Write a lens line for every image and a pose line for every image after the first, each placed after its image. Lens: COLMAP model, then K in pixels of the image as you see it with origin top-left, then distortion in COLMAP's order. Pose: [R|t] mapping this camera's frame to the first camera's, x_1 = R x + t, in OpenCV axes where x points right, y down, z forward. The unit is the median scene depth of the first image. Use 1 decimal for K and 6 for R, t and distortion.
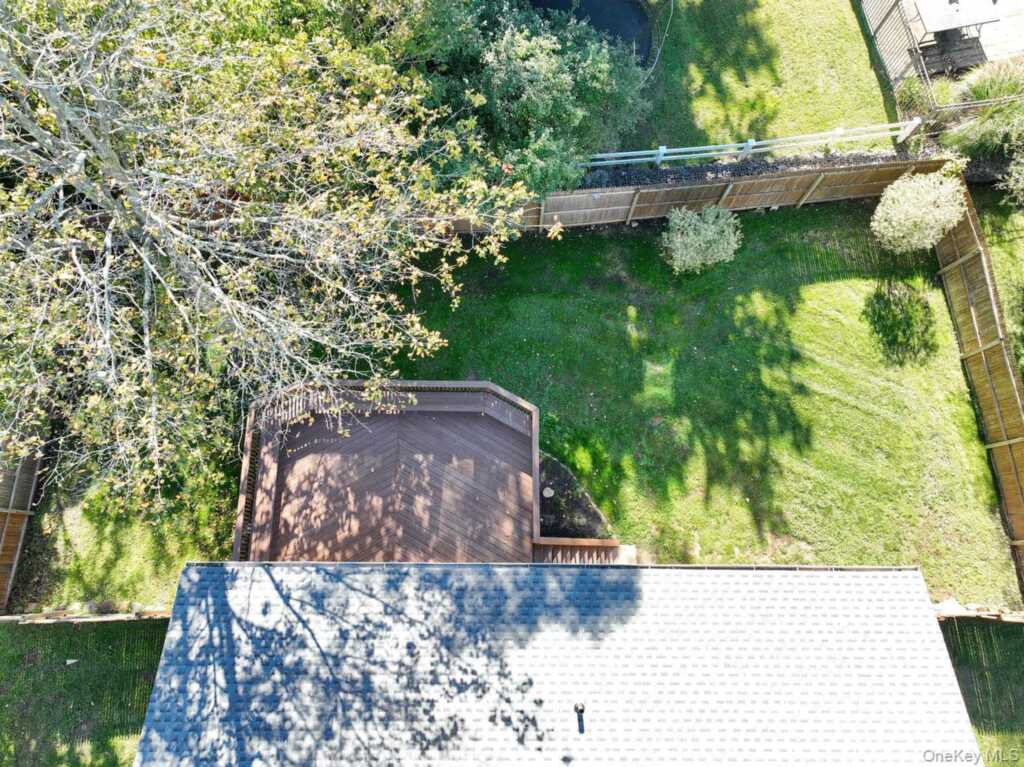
lens RADIAL K [[719.1, 0, 515.2], [0, 719.1, 385.4], [0, 0, 1]] dist [0.001315, 0.014768]
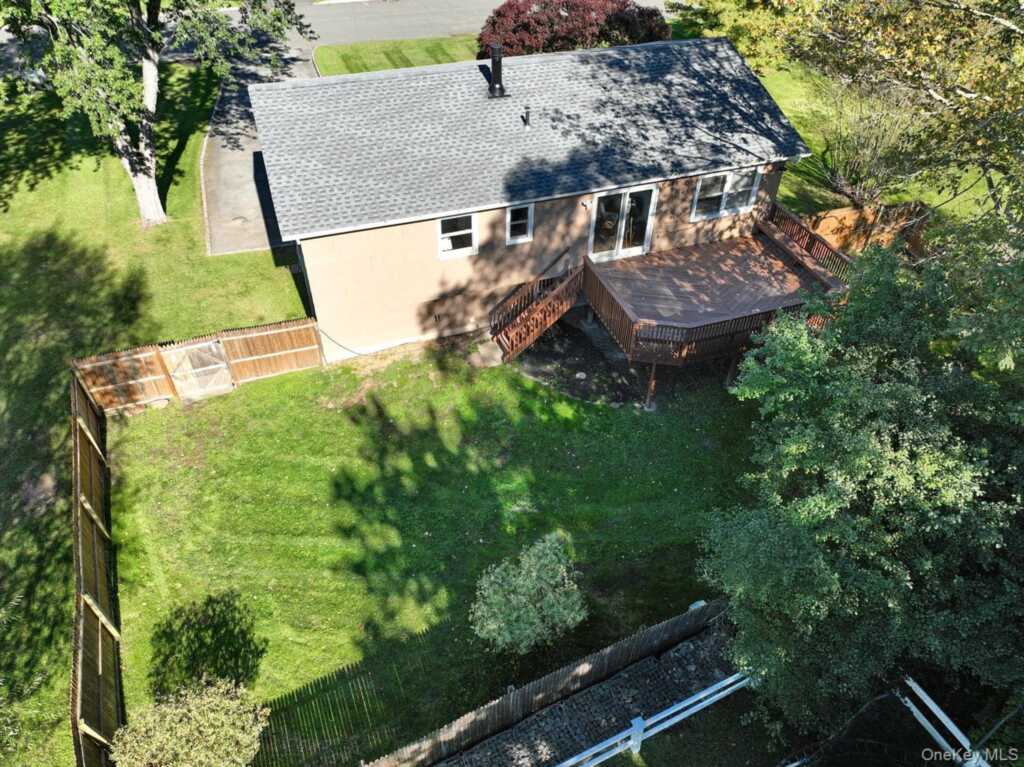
lens RADIAL K [[719.1, 0, 515.7], [0, 719.1, 382.9], [0, 0, 1]] dist [0.001315, 0.014768]
pose [[-0.938138, 0.206018, -0.278304, 0.607727], [-0.342286, -0.430335, 0.835256, -0.976279], [0.052314, 0.878845, 0.474230, 0.715841]]
